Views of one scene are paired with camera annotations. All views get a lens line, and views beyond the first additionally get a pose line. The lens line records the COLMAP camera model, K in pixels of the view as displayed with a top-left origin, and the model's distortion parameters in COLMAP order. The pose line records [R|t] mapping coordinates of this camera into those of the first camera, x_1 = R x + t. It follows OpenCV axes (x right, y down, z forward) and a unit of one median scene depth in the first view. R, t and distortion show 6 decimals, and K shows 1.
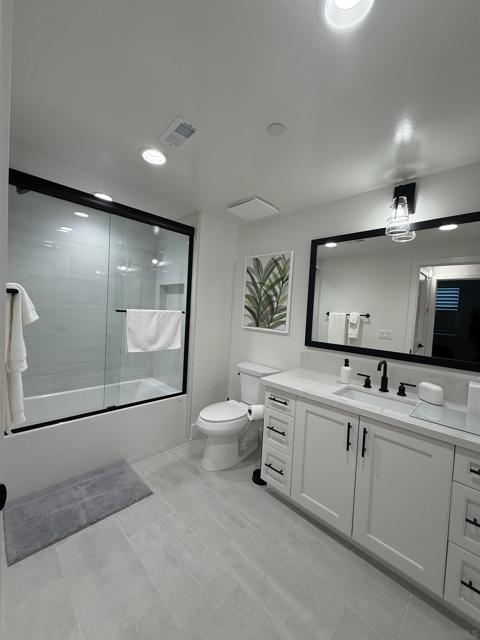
lens RADIAL K [[254.5, 0, 238.9], [0, 254.5, 317.8], [0, 0, 1]] dist [0.000055, 0.000299]
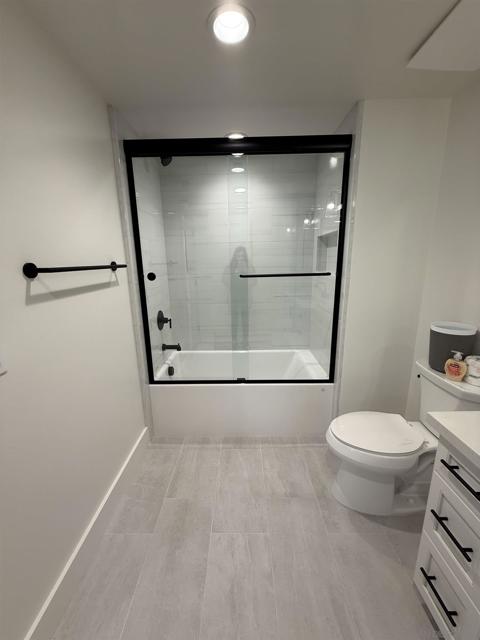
lens RADIAL K [[254.7, 0, 239.9], [0, 254.7, 319.0], [0, 0, 1]] dist [0.000740, 0.000143]
pose [[0.696706, 0.101311, -0.710167, 0.170695], [0.028601, 0.985267, 0.168615, -0.034926], [0.716786, -0.137787, 0.683544, 0.455113]]
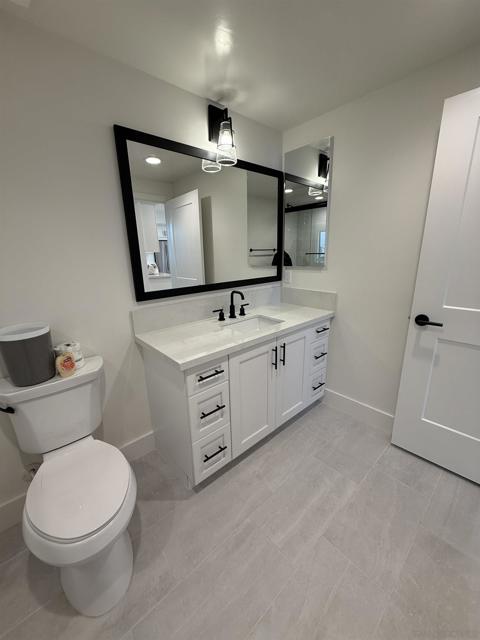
lens RADIAL K [[254.5, 0, 238.9], [0, 254.5, 317.8], [0, 0, 1]] dist [0.000055, 0.000299]
pose [[0.057728, -0.306772, 0.950031, -0.488261], [0.059629, 0.950978, 0.303455, -0.051736], [-0.996550, 0.039131, 0.073190, 0.853244]]
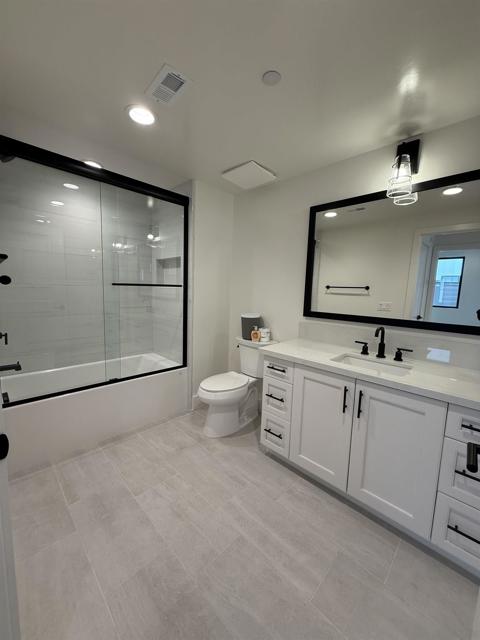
lens RADIAL K [[254.5, 0, 238.9], [0, 254.5, 317.8], [0, 0, 1]] dist [0.000055, 0.000299]
pose [[0.999802, -0.019861, -0.001046, 0.009040], [0.019880, 0.996511, 0.081061, 0.037335], [-0.000567, -0.081066, 0.996709, 0.003984]]
